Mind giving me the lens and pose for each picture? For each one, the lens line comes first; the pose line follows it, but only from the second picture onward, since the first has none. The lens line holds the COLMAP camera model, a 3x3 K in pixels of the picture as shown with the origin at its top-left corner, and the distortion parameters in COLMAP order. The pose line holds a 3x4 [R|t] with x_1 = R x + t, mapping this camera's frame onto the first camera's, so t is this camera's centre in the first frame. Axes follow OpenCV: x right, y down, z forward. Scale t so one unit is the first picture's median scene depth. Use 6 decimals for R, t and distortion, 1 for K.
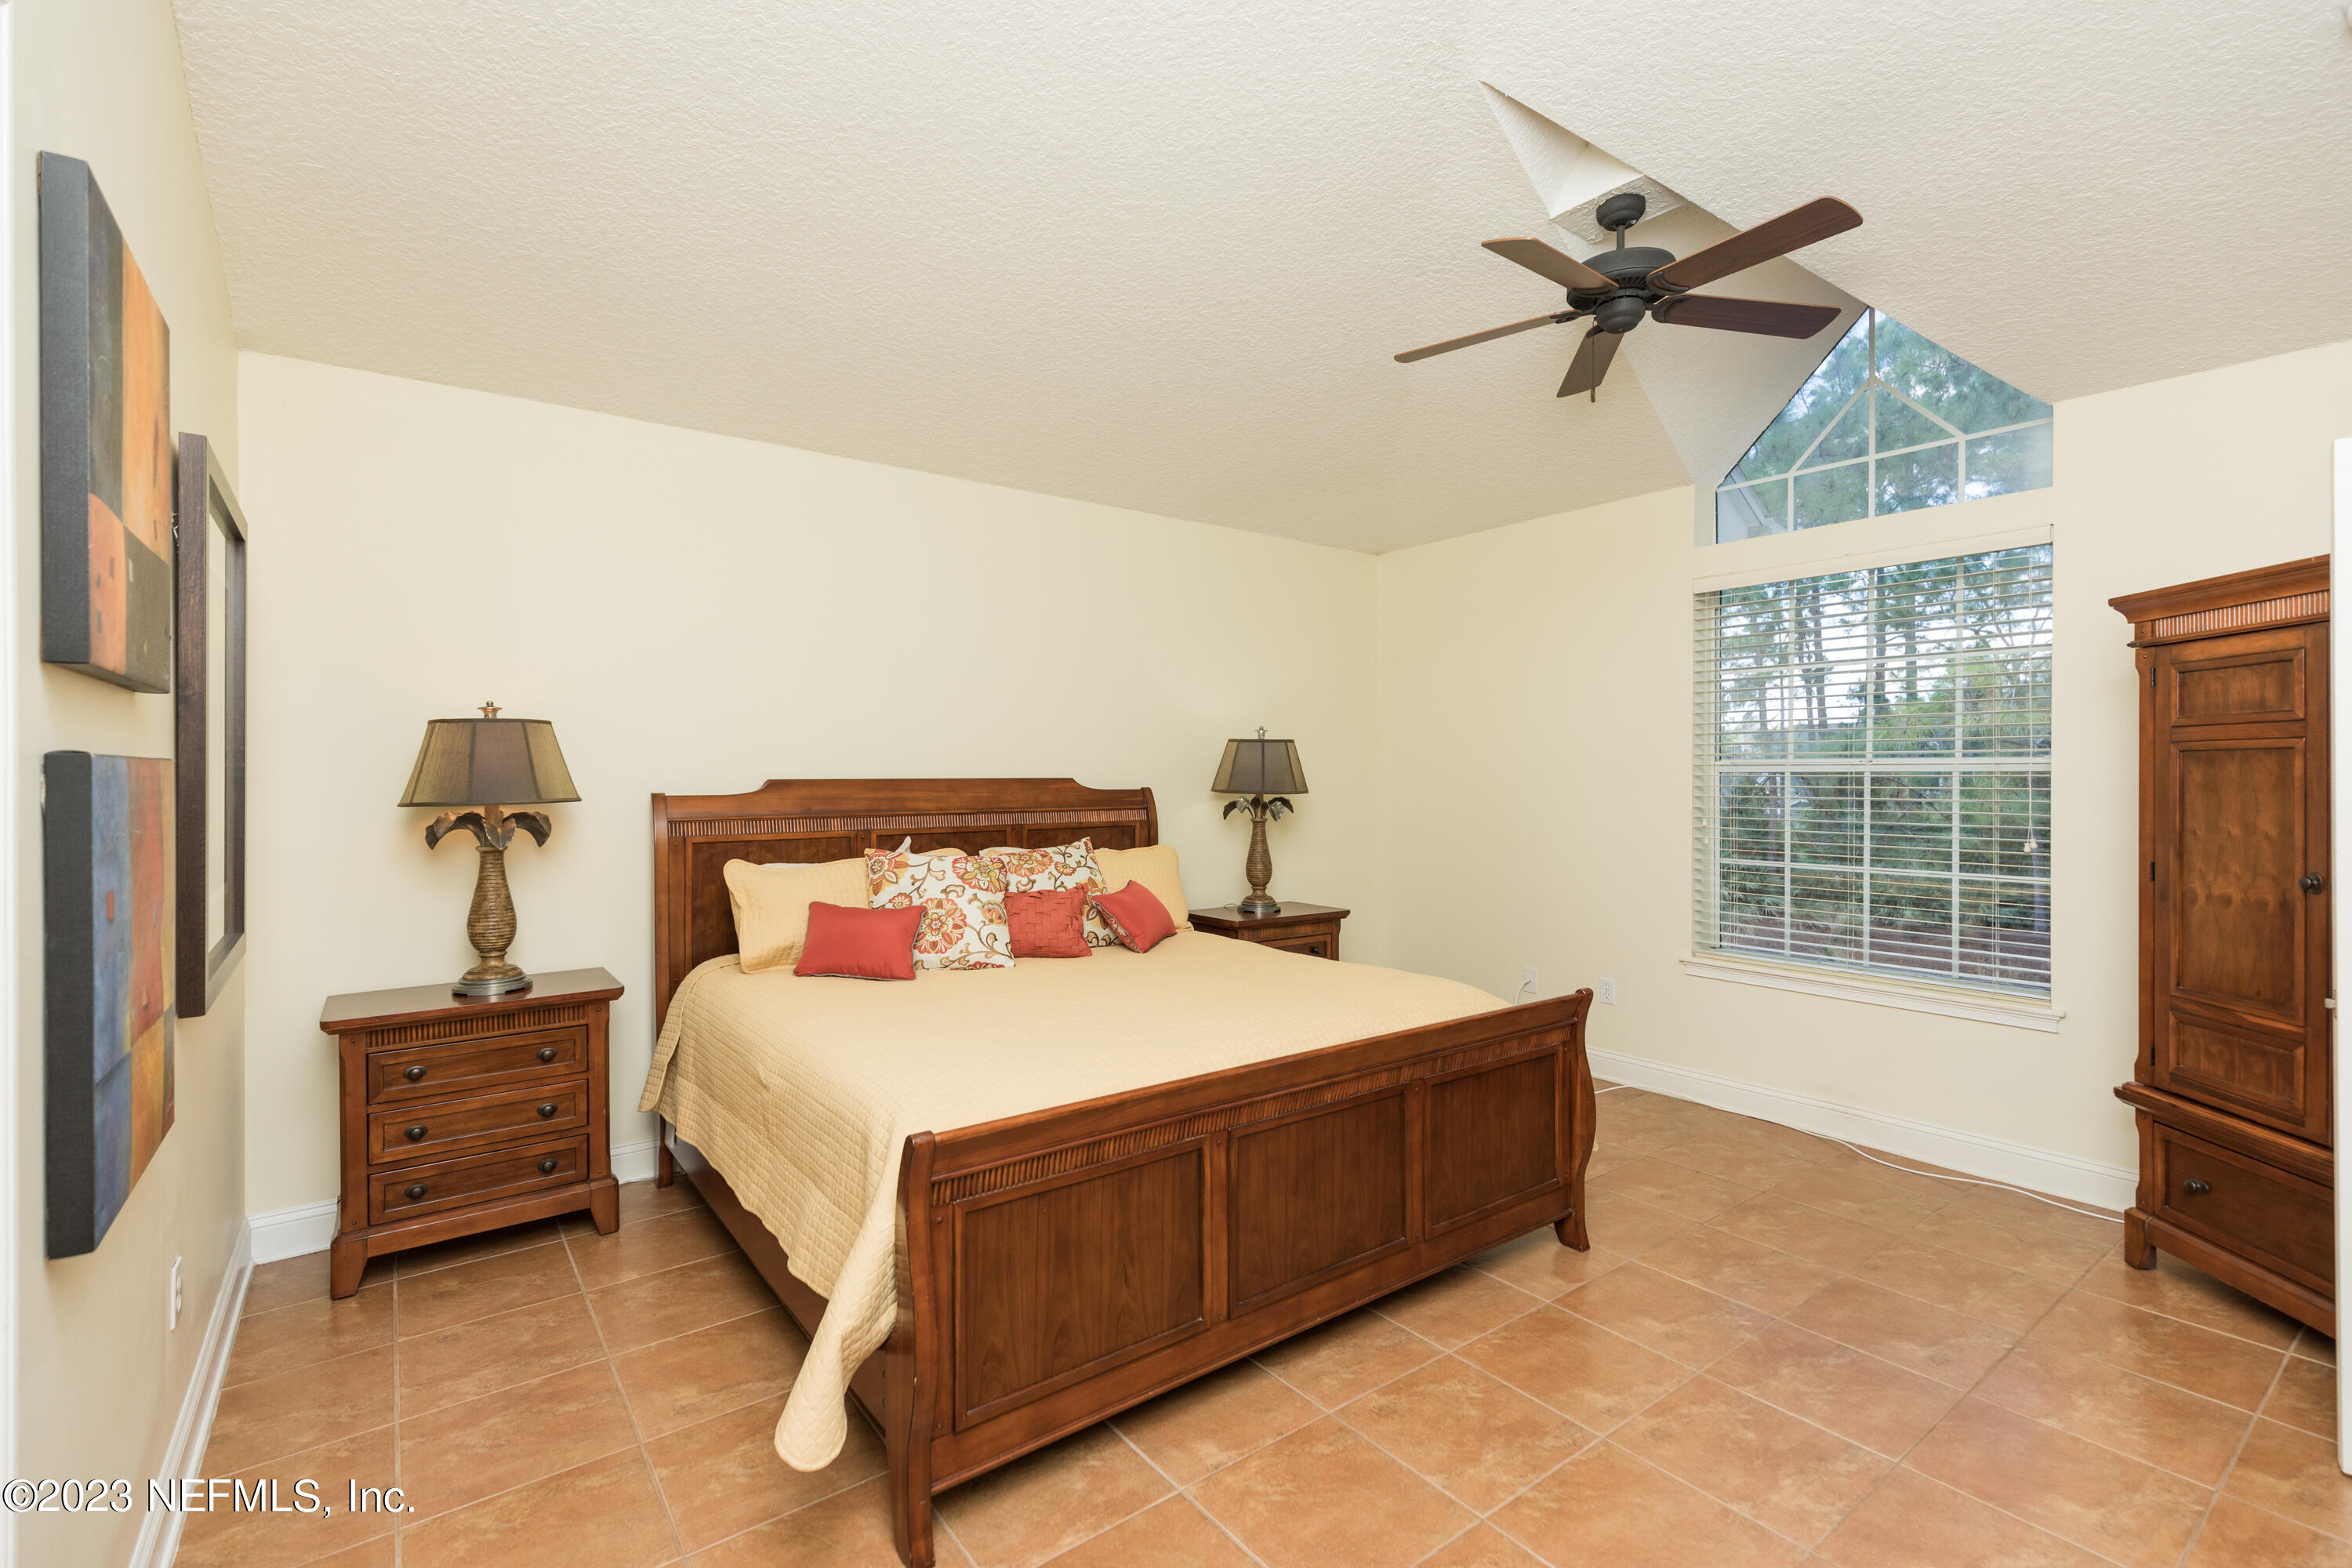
lens RADIAL K [[1067.6, 0, 1183.0], [0, 1067.6, 769.7], [0, 0, 1]] dist [0.018755, -0.000700]
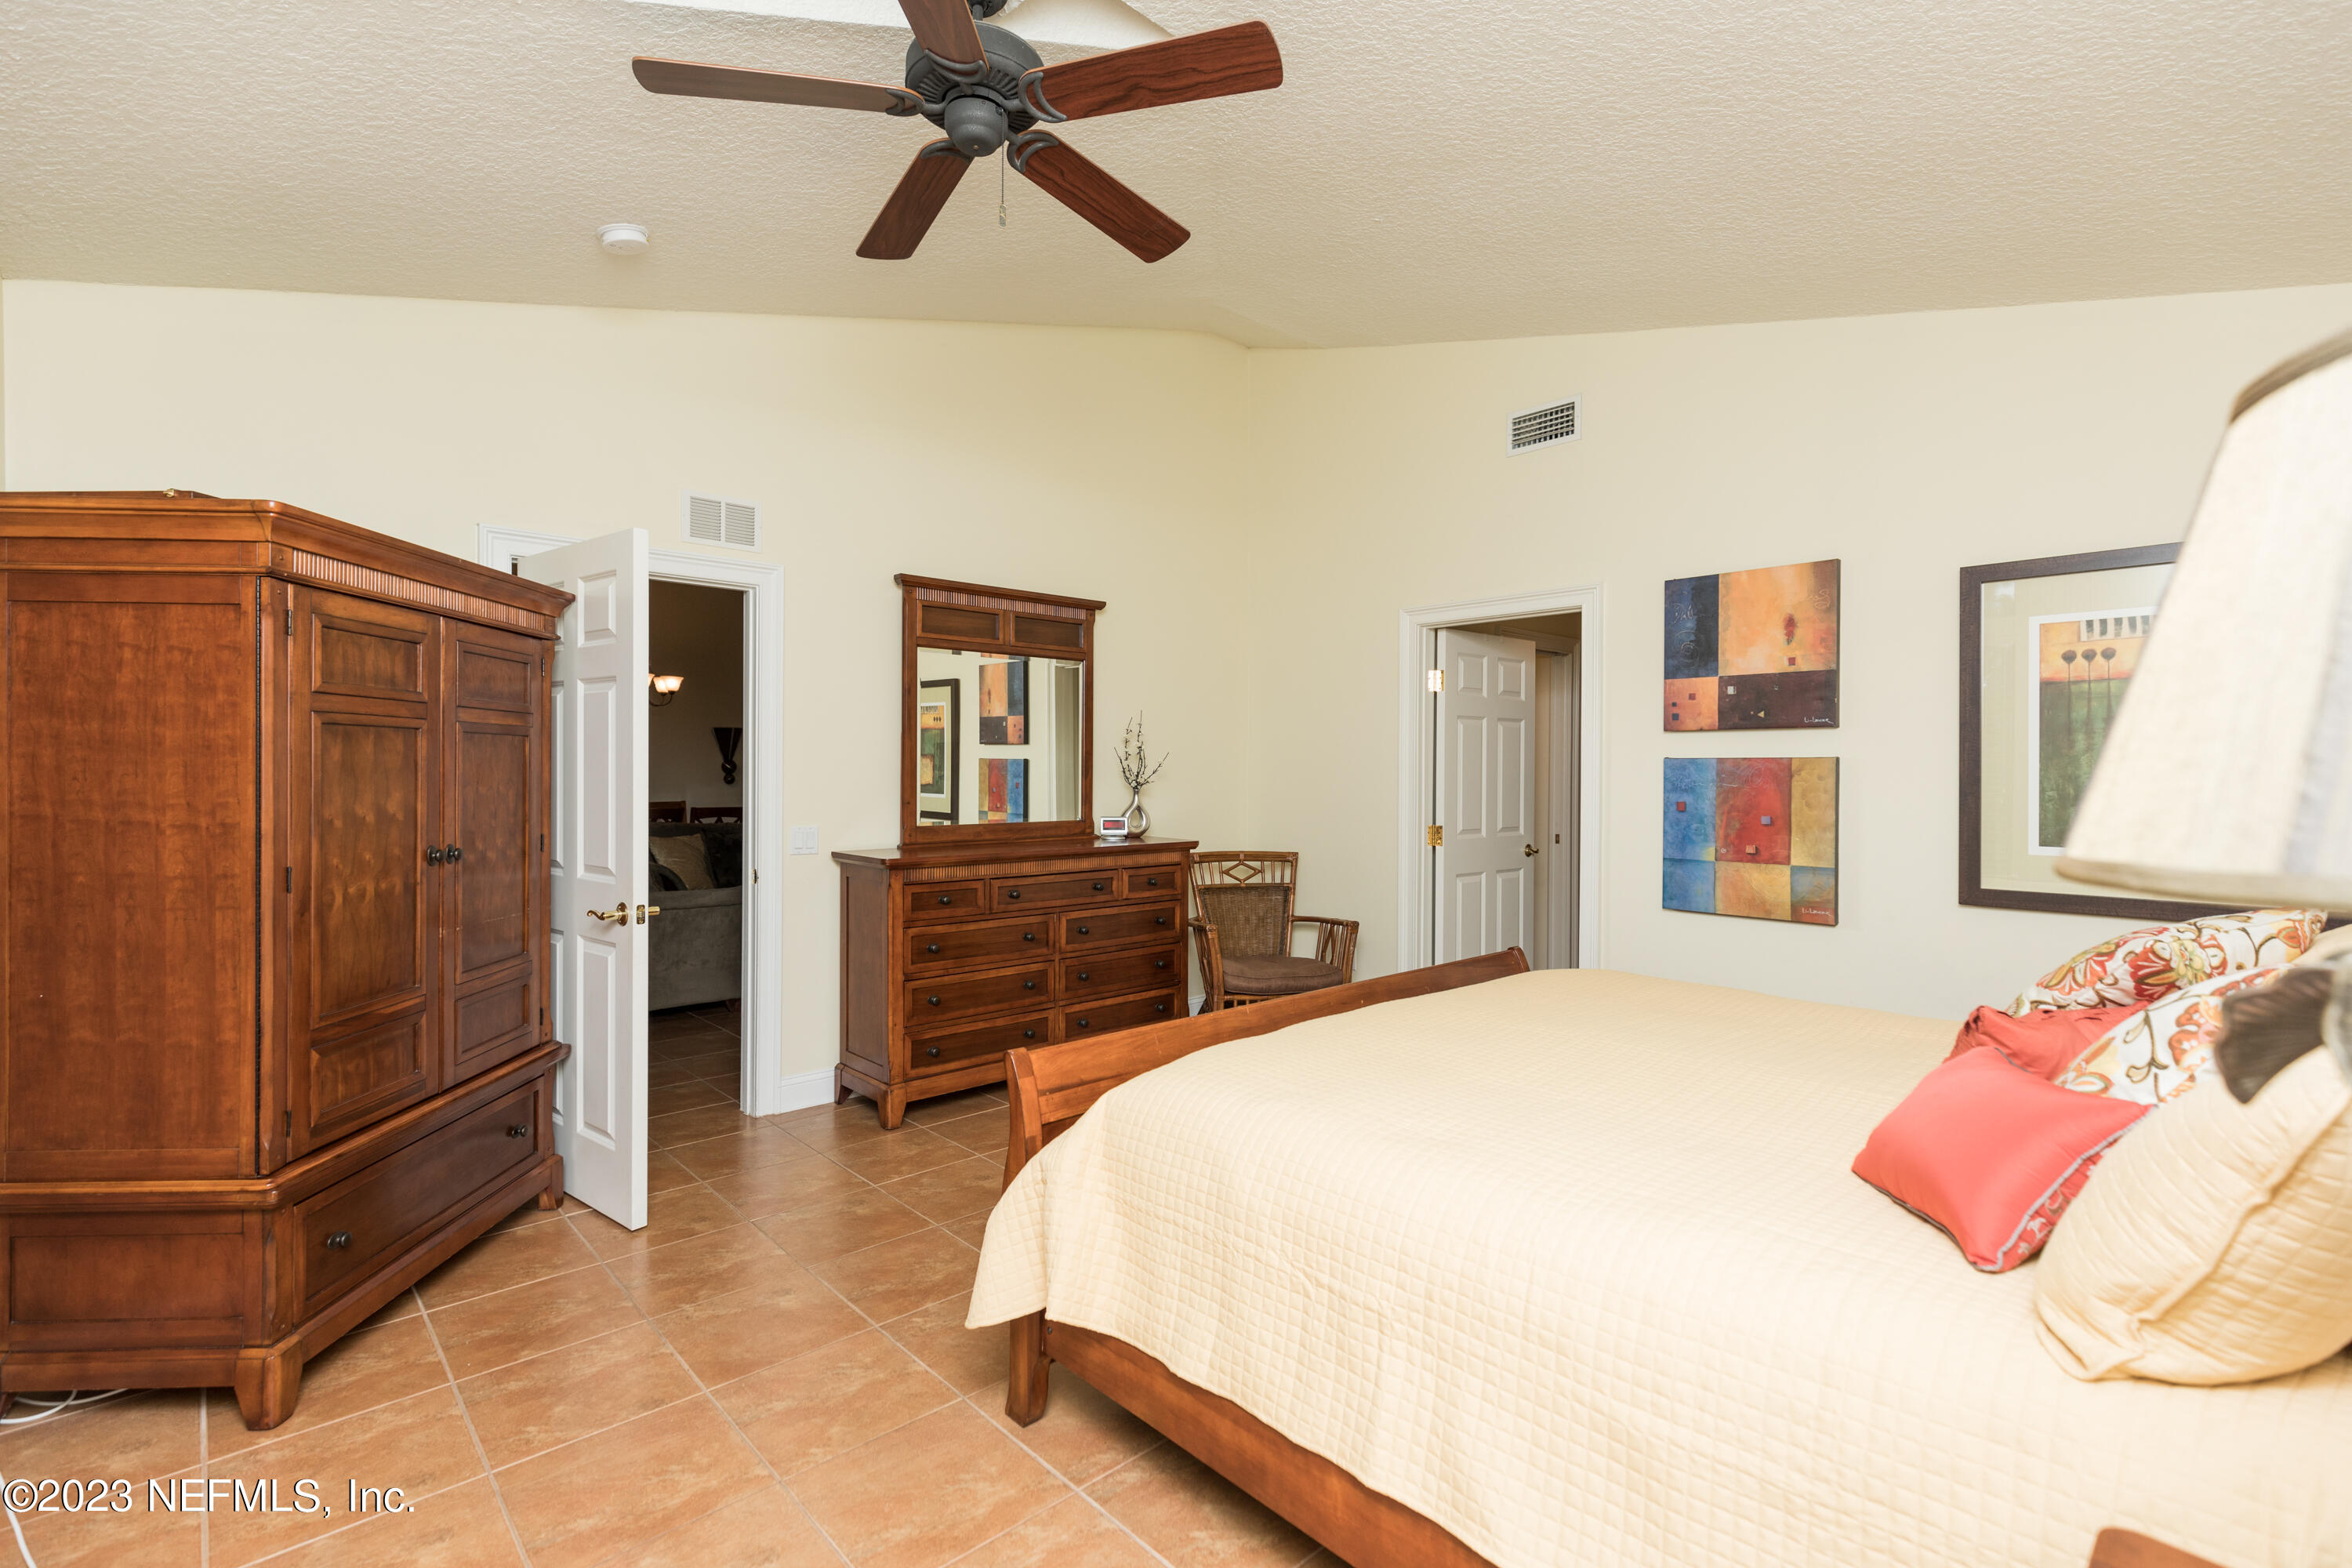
lens RADIAL K [[1058.7, 0, 1175.0], [0, 1058.7, 773.5], [0, 0, 1]] dist [-0.003301, -0.000188]
pose [[-0.995264, -0.002100, -0.097190, 0.307724], [-0.002848, 0.999967, 0.007559, 0.010436], [0.097171, 0.007800, -0.995237, 1.575731]]
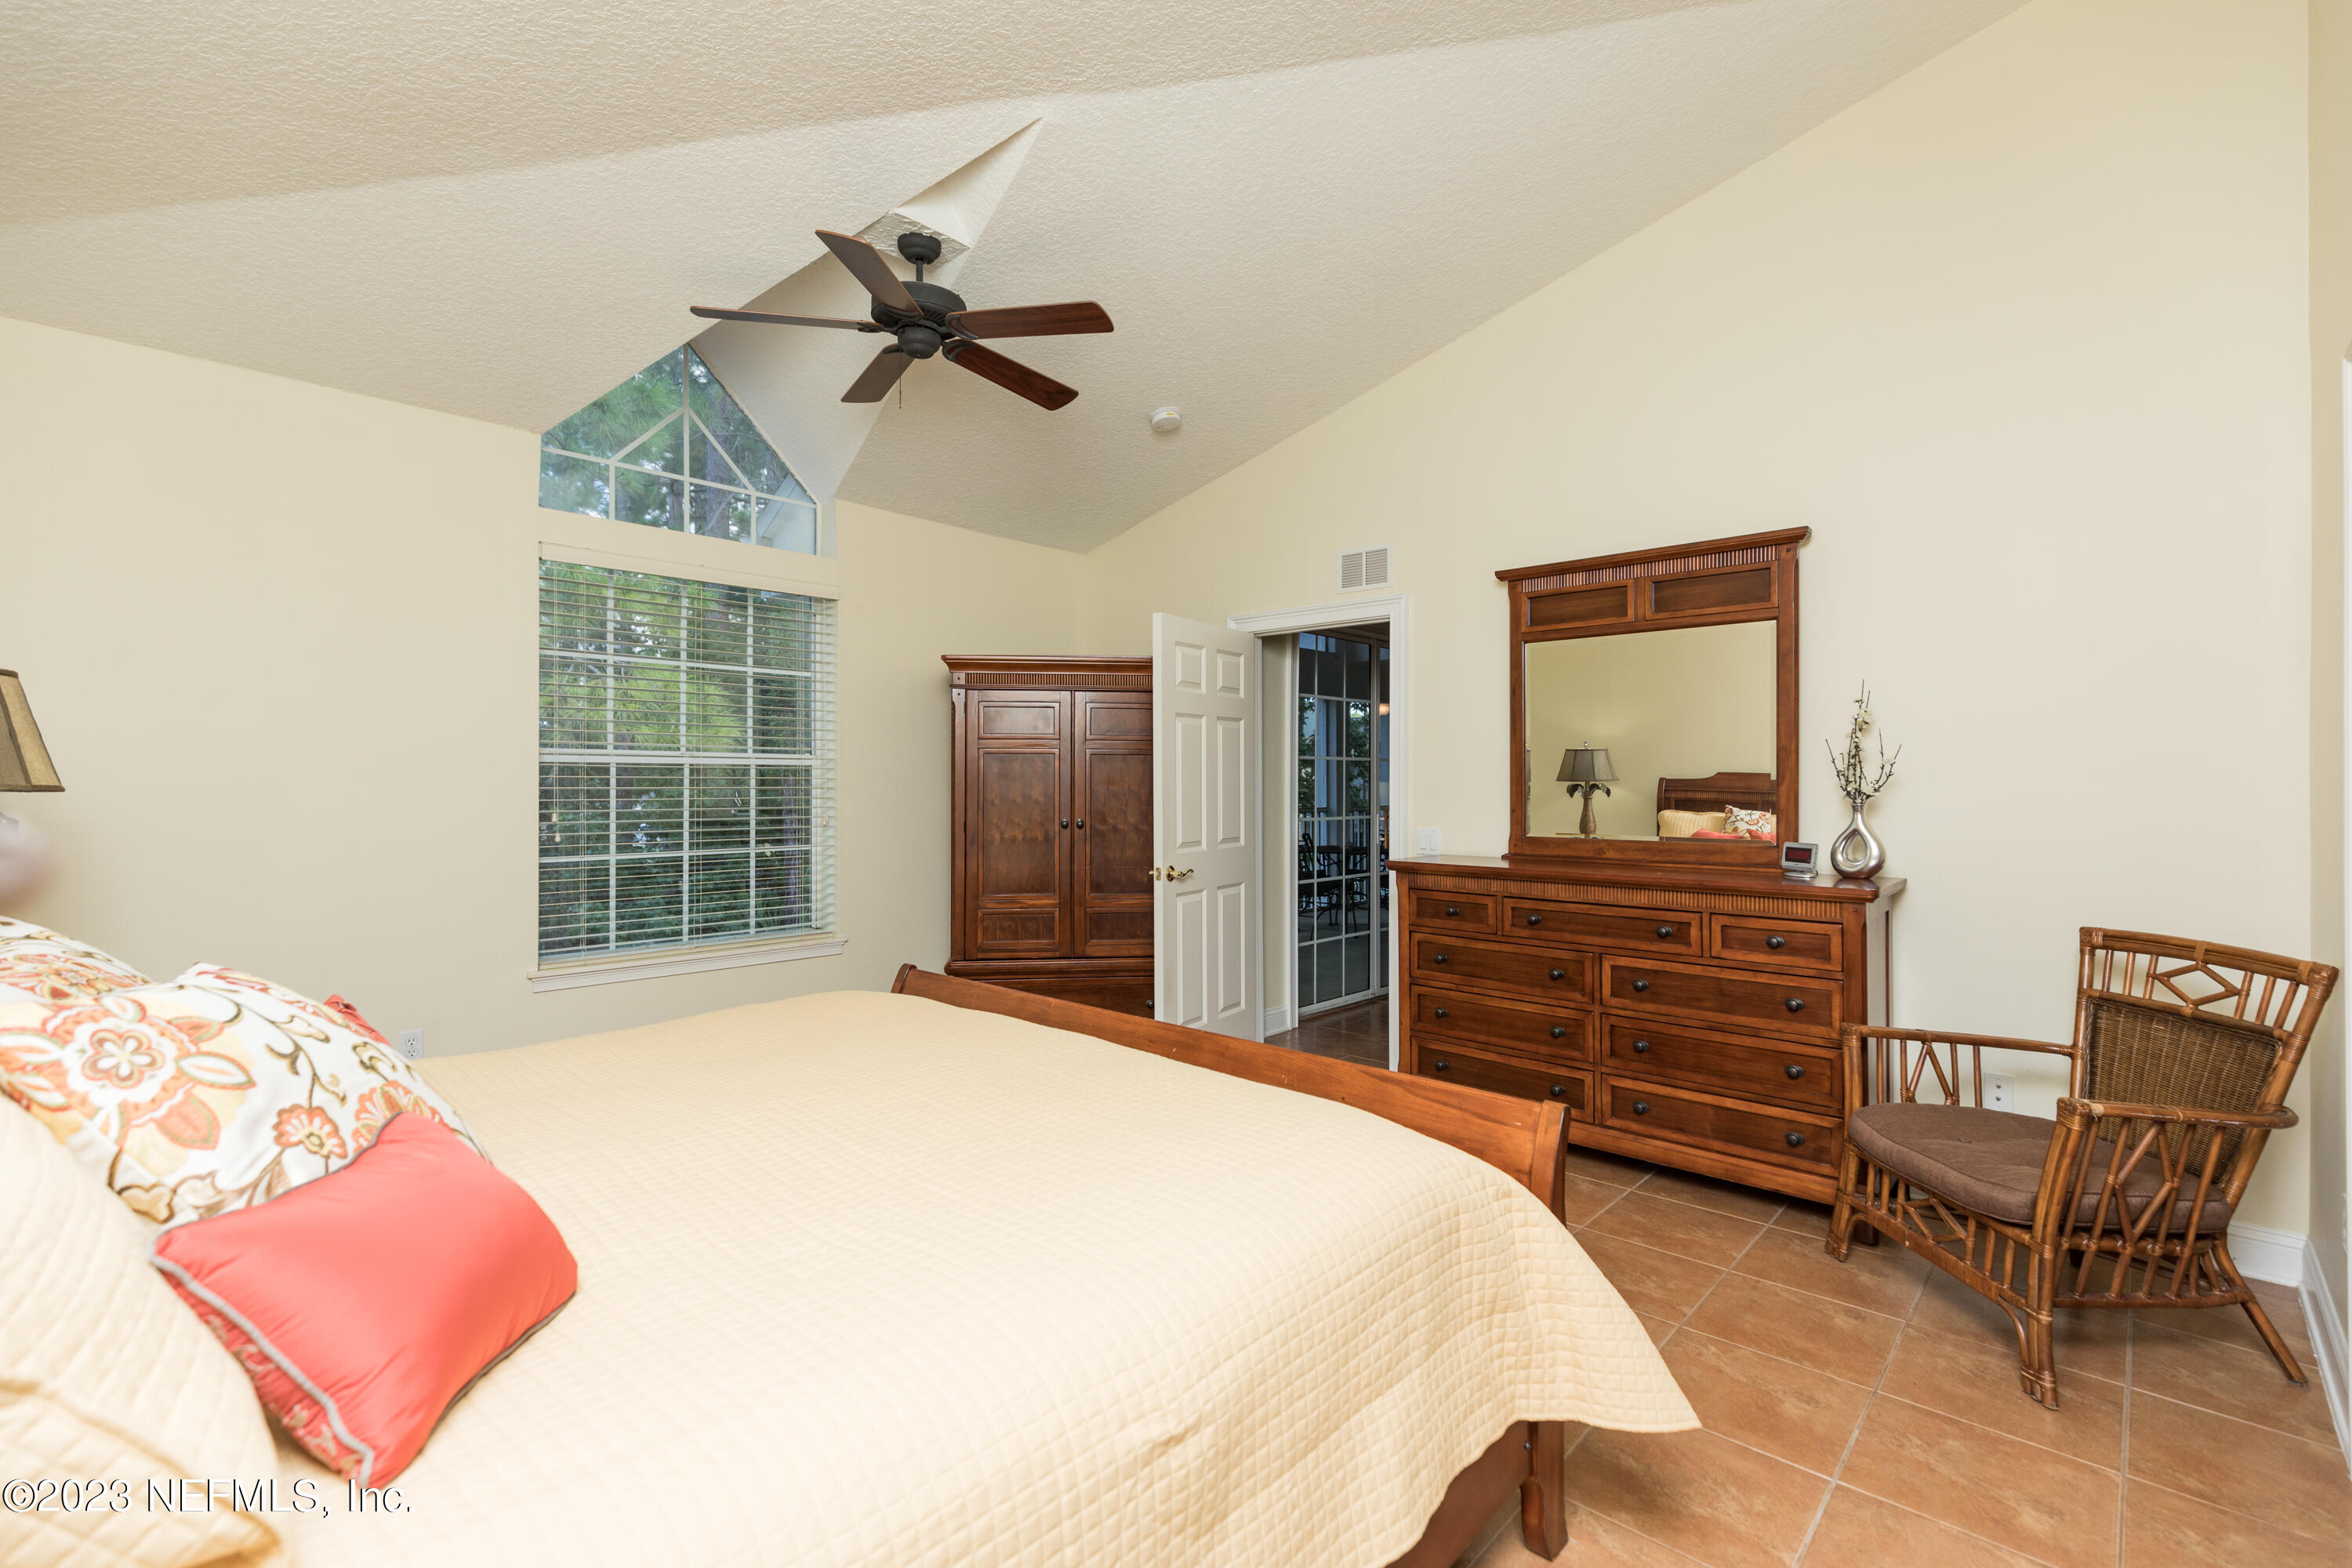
lens RADIAL K [[1067.6, 0, 1183.0], [0, 1067.6, 769.7], [0, 0, 1]] dist [0.018755, -0.000700]
pose [[-0.179956, 0.004386, 0.983665, -0.644745], [0.001186, 0.999990, -0.004242, 0.015035], [-0.983674, 0.000403, -0.179959, 0.847985]]
